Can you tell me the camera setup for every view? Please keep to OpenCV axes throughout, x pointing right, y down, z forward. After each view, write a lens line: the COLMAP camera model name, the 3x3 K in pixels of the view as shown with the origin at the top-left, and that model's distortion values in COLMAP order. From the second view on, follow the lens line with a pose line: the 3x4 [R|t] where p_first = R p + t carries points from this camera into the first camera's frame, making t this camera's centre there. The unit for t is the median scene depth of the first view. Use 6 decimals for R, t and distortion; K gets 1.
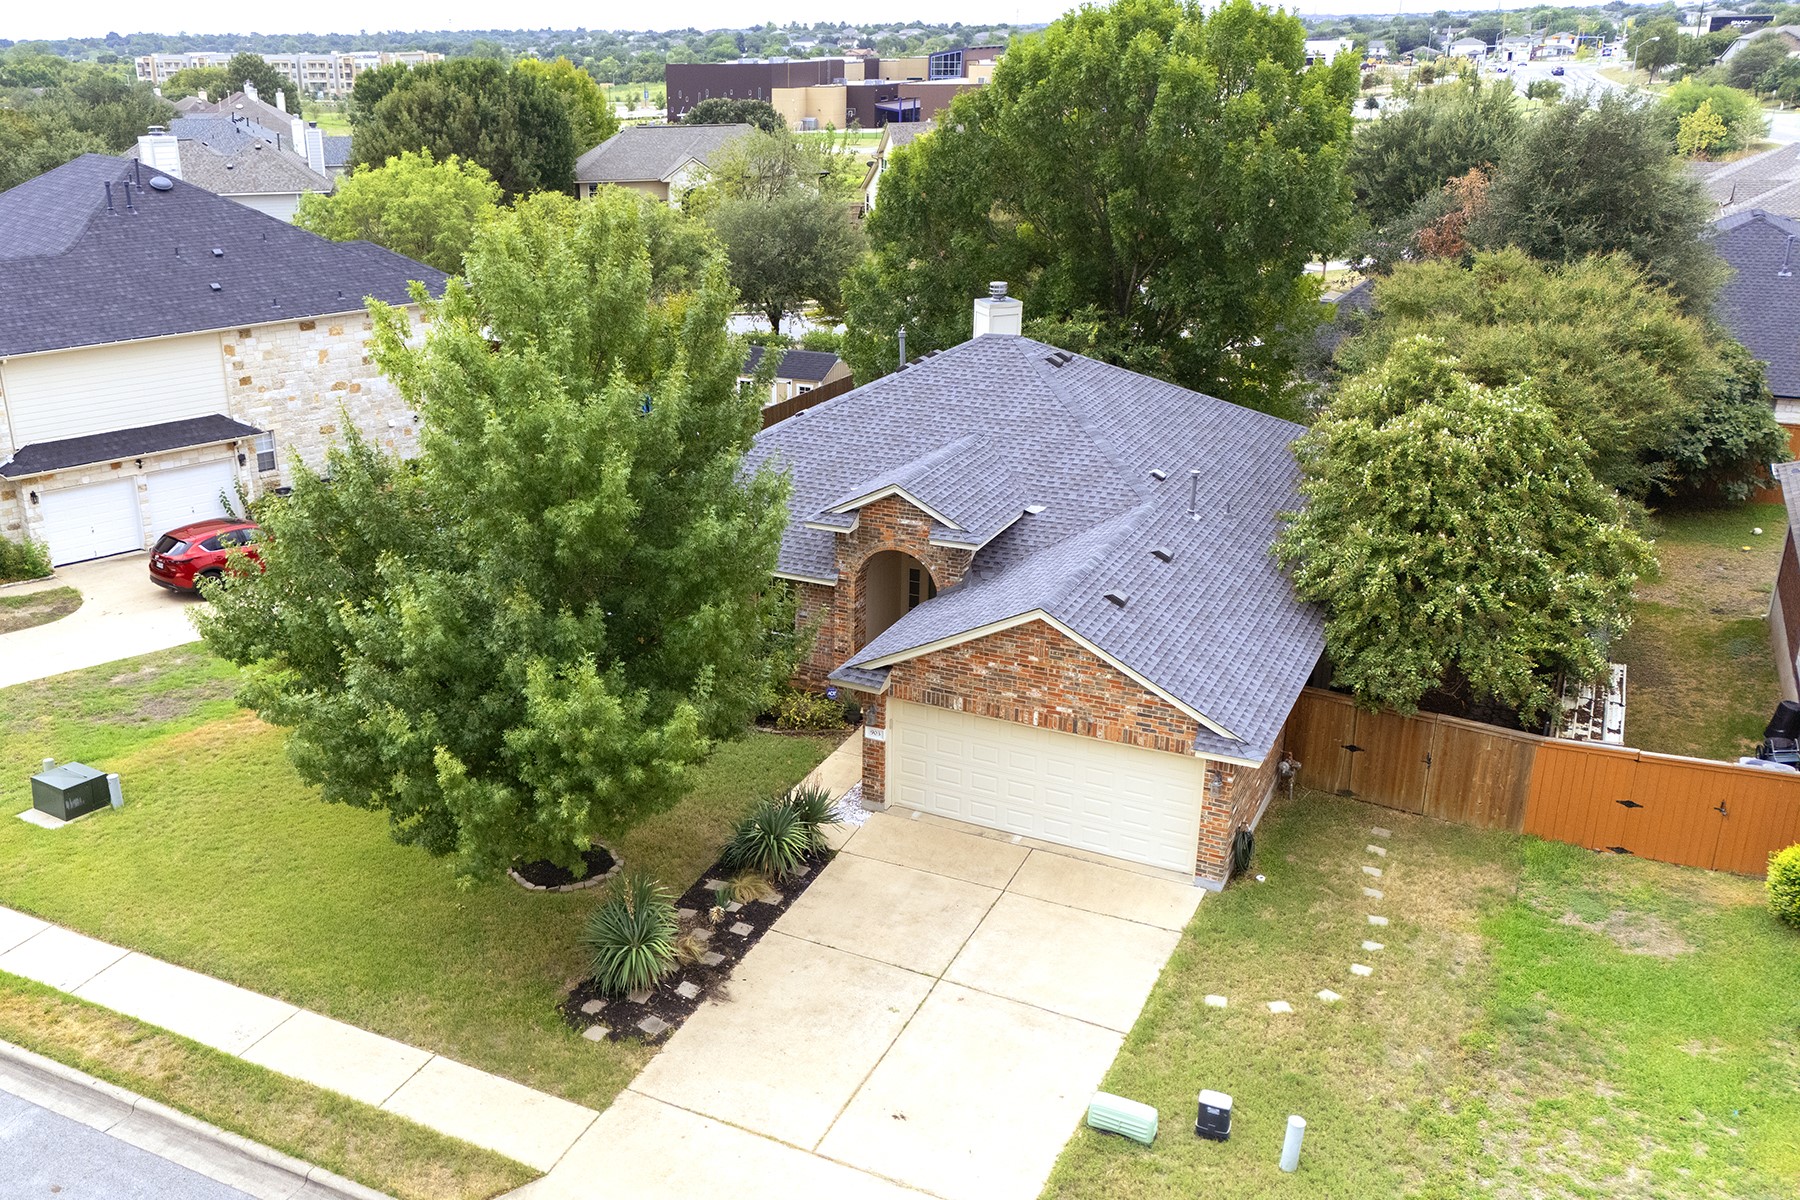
lens RADIAL K [[1591.6, 0, 721.3], [0, 1591.6, 595.3], [0, 0, 1]] dist [0.065479, -0.070197]
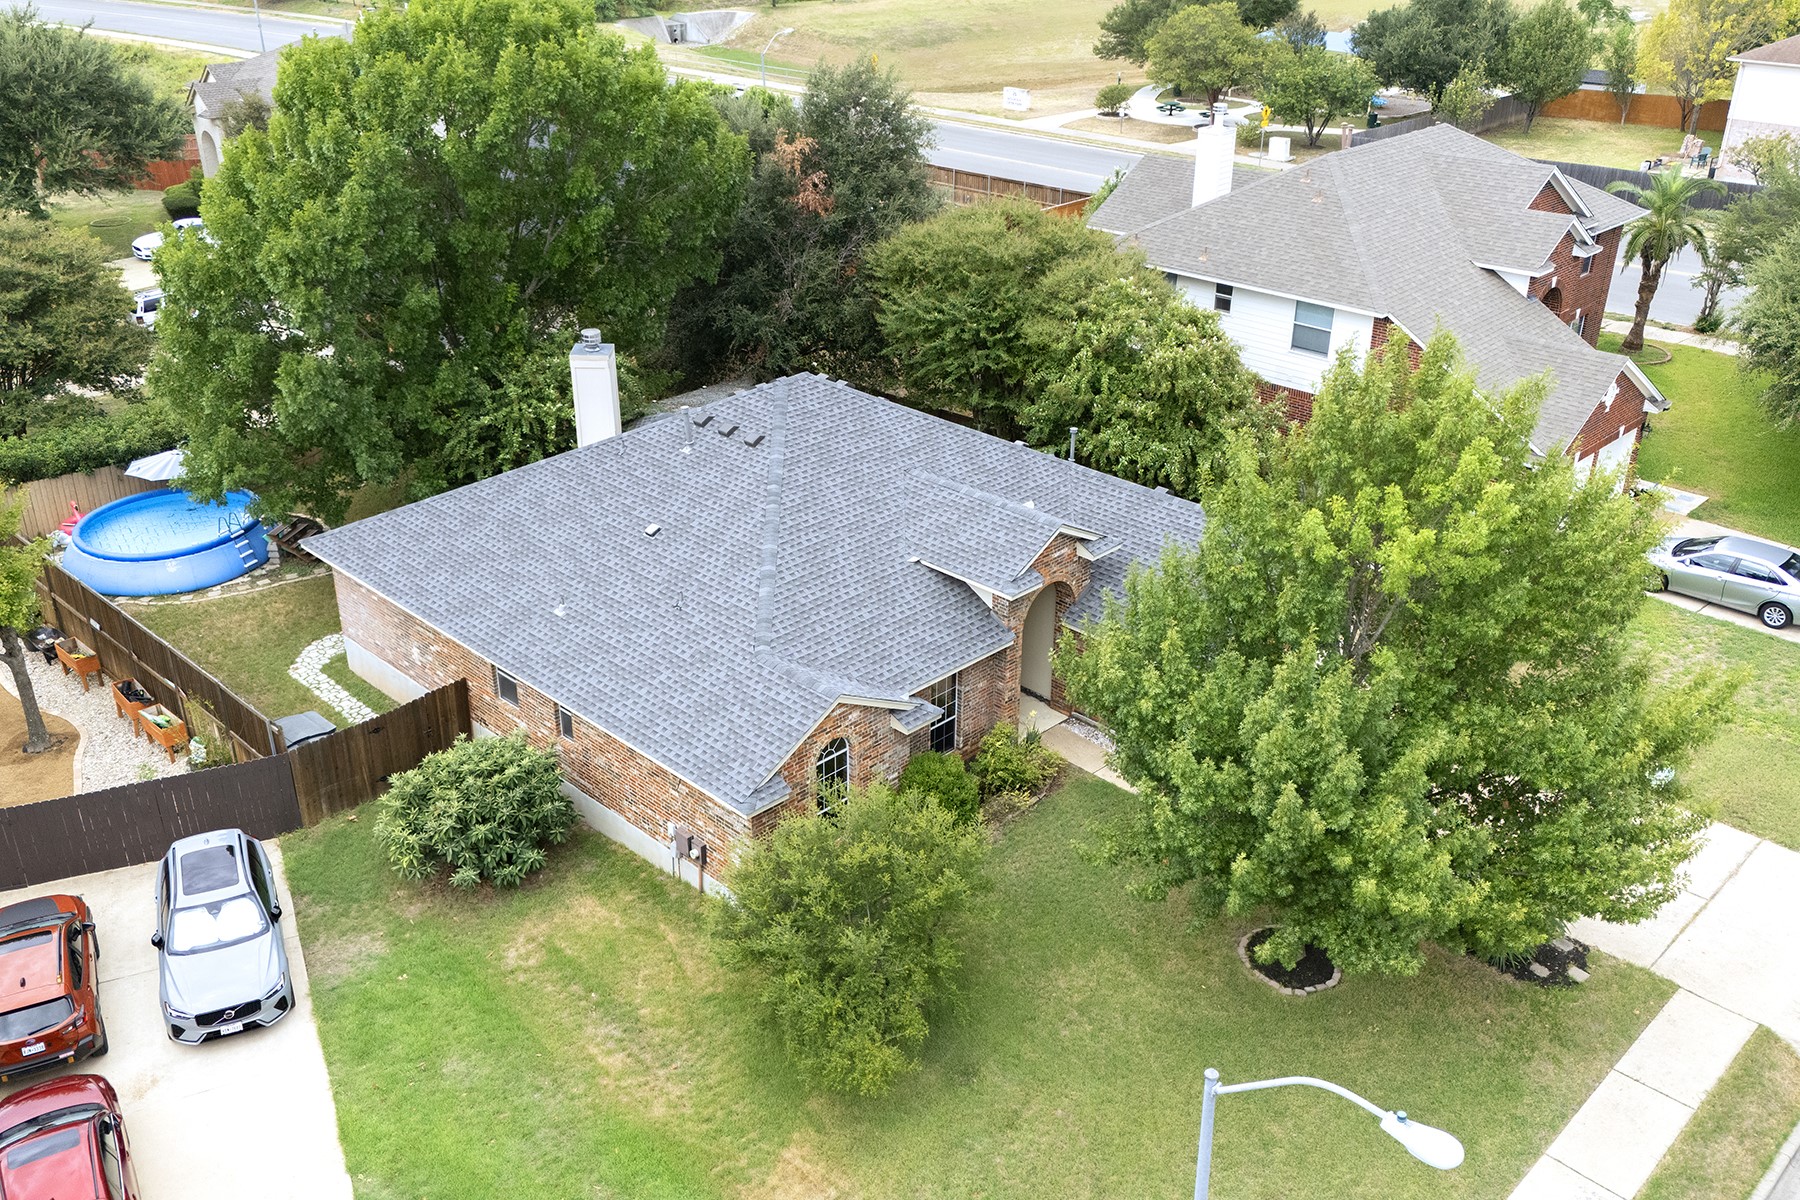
lens RADIAL K [[1593.2, 0, 900.0], [0, 1593.2, 600.0], [0, 0, 1]] dist [0.068968, -0.077679]
pose [[0.275787, -0.415687, 0.866687, -1.046427], [0.325610, 0.888747, 0.322656, -0.487721], [-0.904389, 0.193217, 0.380457, 0.848268]]
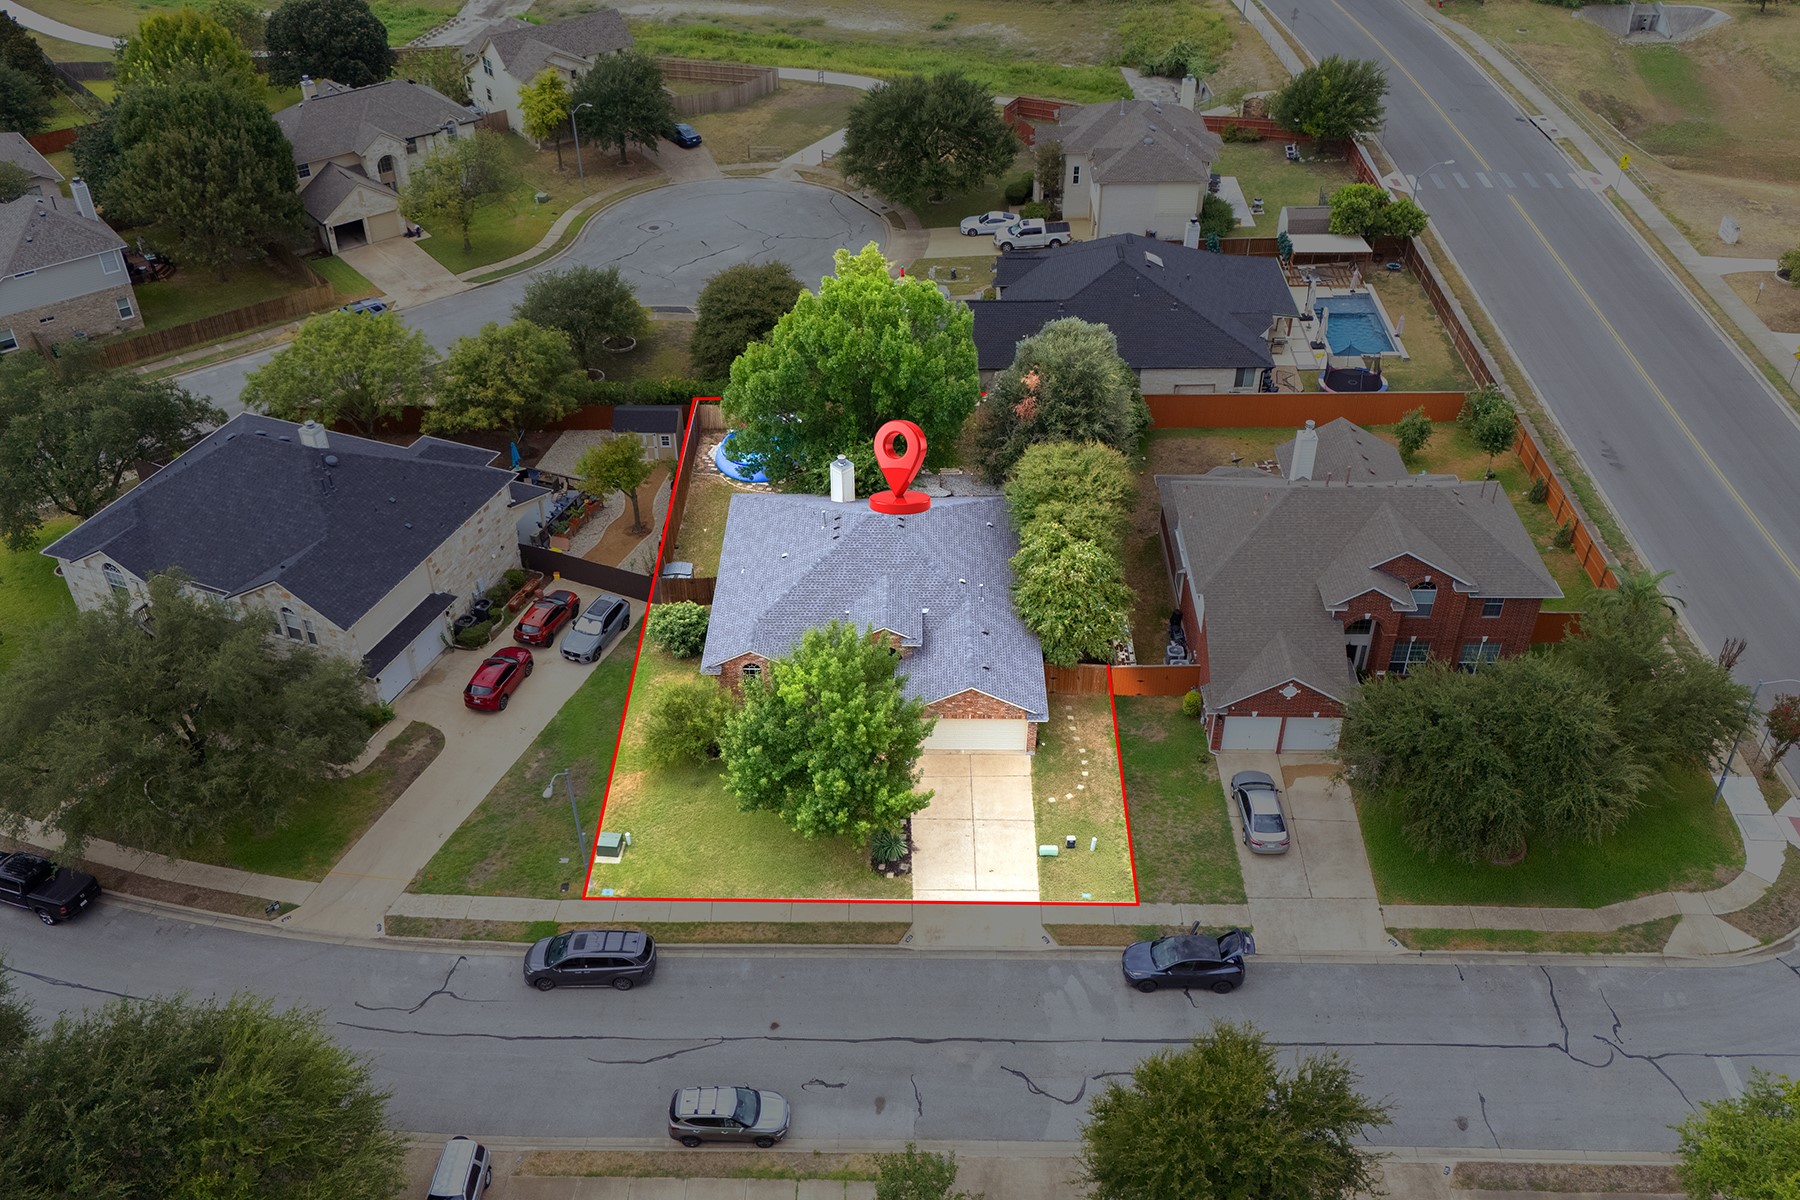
lens RADIAL K [[1593.2, 0, 900.0], [0, 1593.2, 600.0], [0, 0, 1]] dist [0.068968, -0.077679]
pose [[0.879757, -0.272061, 0.389885, -1.017526], [0.149314, 0.936698, 0.316705, -1.094055], [-0.451368, -0.220408, 0.864689, -1.429881]]
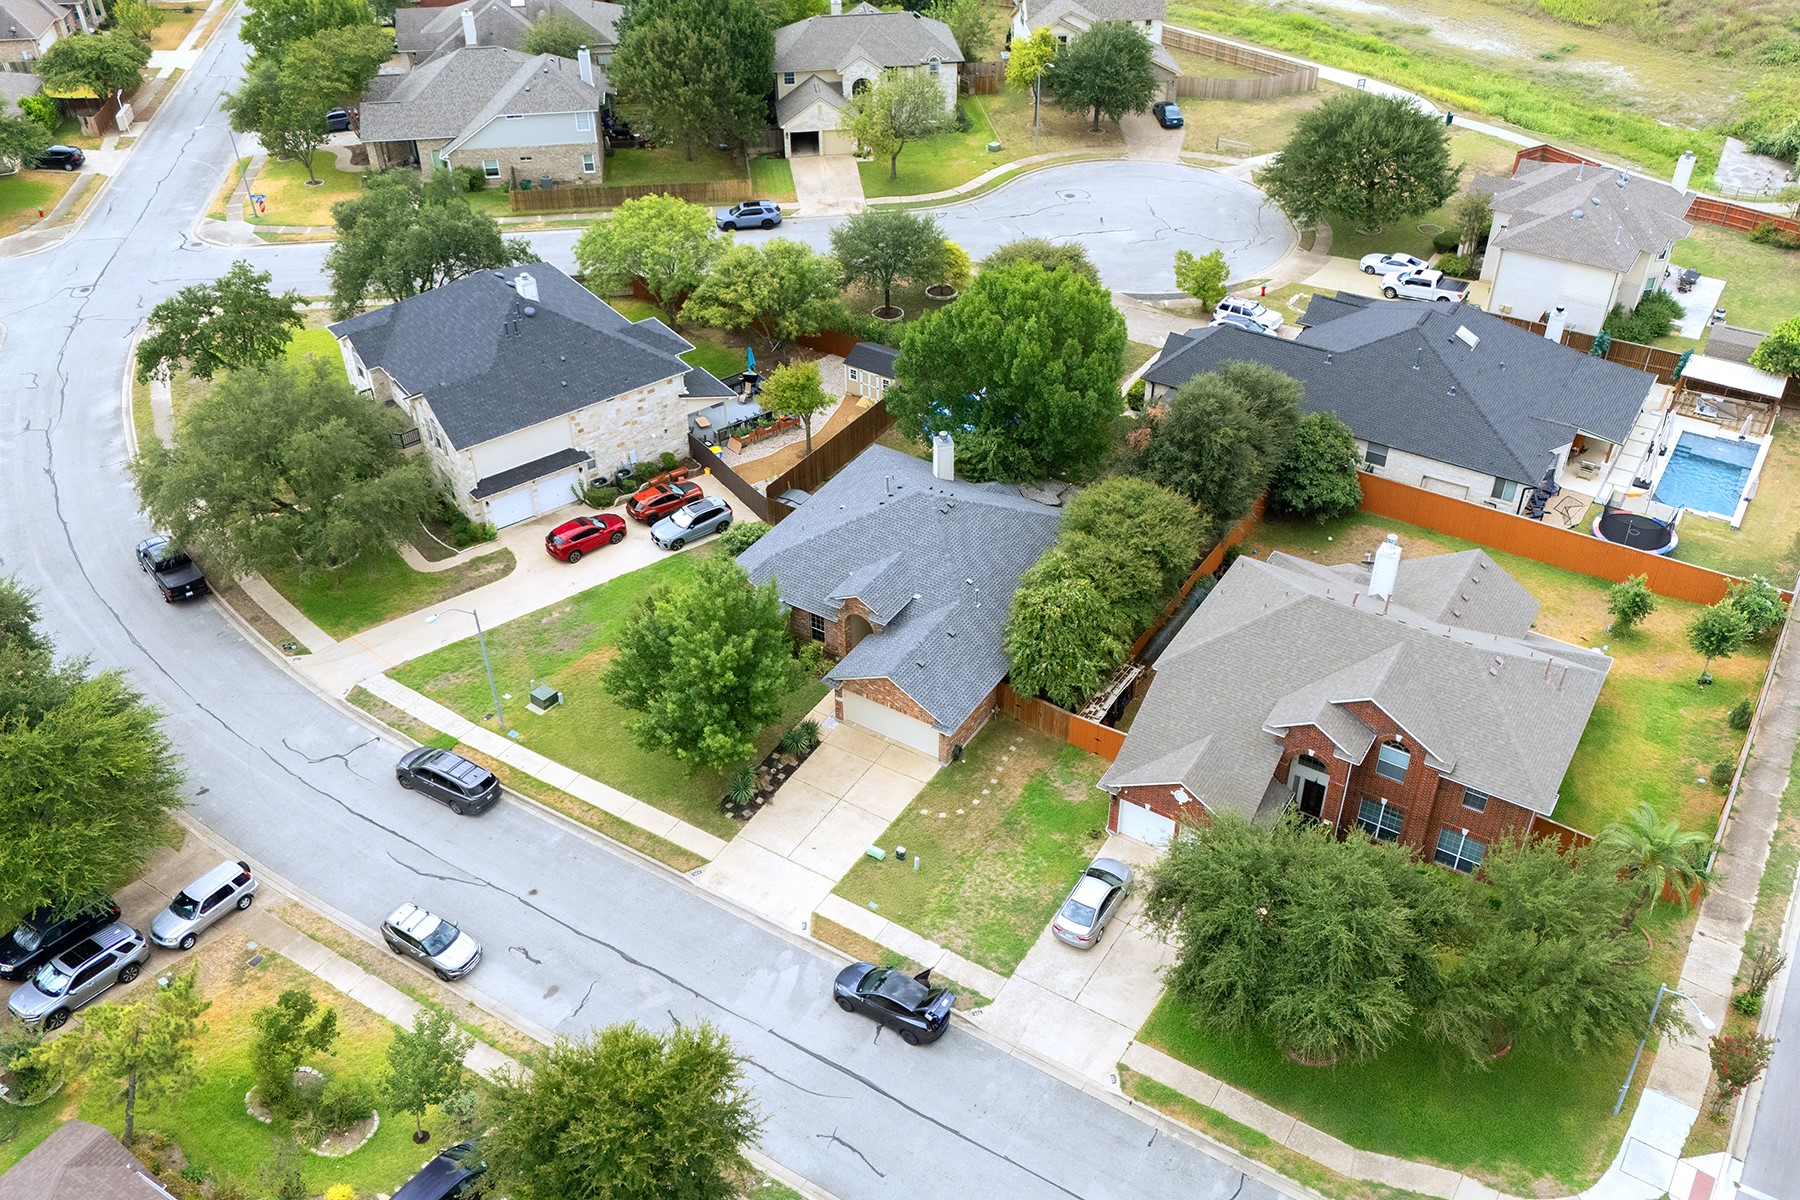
lens RADIAL K [[1593.2, 0, 900.0], [0, 1593.2, 600.0], [0, 0, 1]] dist [0.068968, -0.077679]
pose [[0.998648, 0.040526, -0.032547, 0.318284], [-0.028675, 0.951824, 0.305302, -1.022392], [0.043352, -0.303956, 0.951699, -1.733708]]
